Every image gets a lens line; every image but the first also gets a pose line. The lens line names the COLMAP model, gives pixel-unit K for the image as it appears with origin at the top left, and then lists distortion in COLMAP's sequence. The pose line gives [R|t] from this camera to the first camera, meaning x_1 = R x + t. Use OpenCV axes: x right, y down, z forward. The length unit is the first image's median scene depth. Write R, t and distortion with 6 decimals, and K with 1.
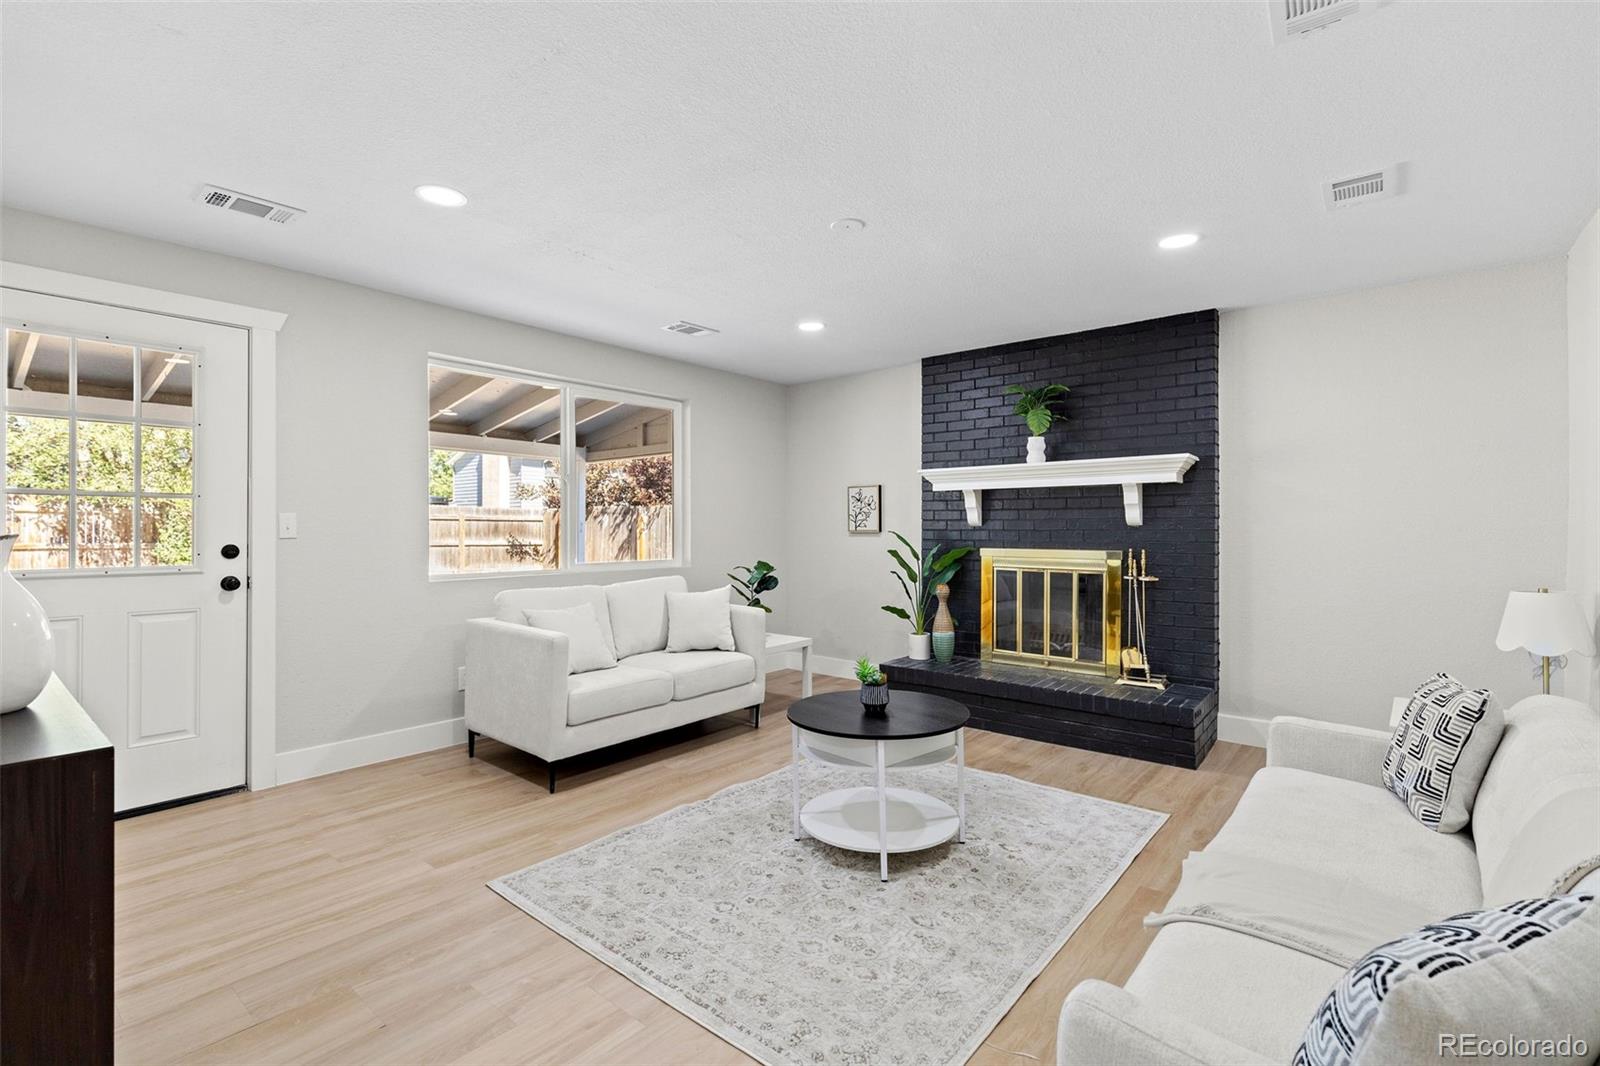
lens RADIAL K [[730.0, 0, 791.7], [0, 730.0, 533.2], [0, 0, 1]] dist [0.003976, -0.000035]
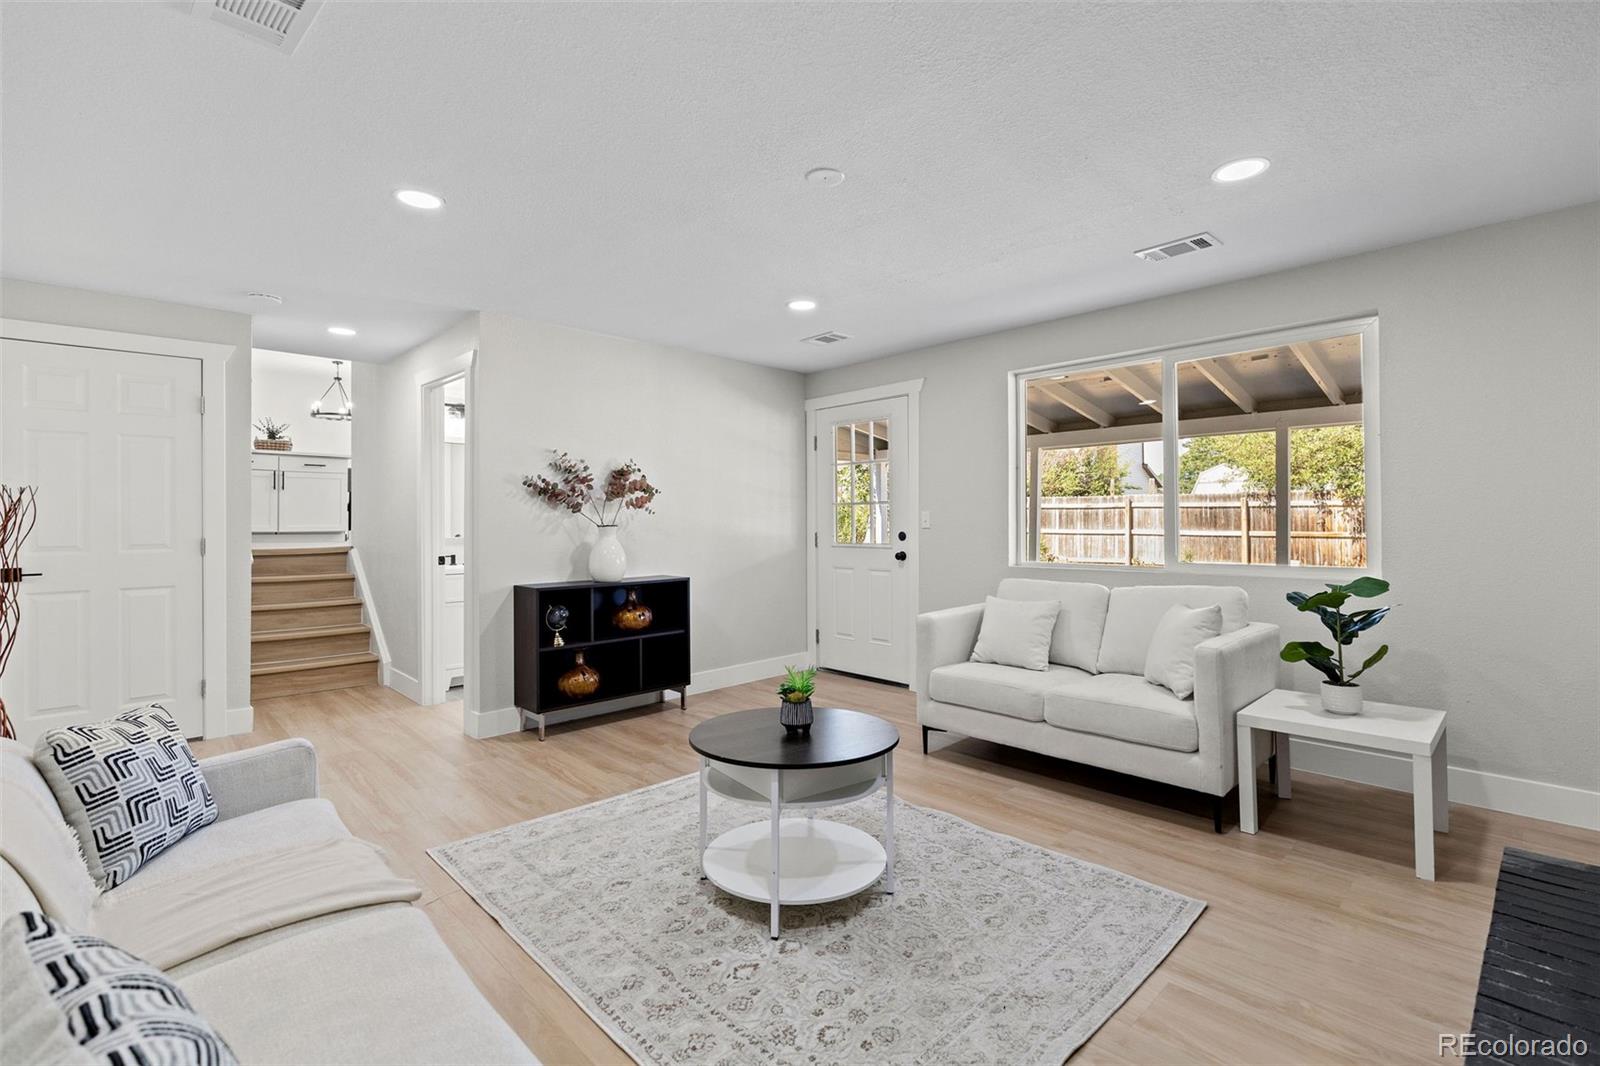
lens RADIAL K [[716.3, 0, 798.5], [0, 716.3, 520.5], [0, 0, 1]] dist [0.001975, 0.000641]
pose [[-0.097250, -0.000550, -0.995260, 0.731939], [-0.003169, 0.999995, -0.000243, -0.007416], [0.995255, 0.003130, -0.097251, 0.825179]]
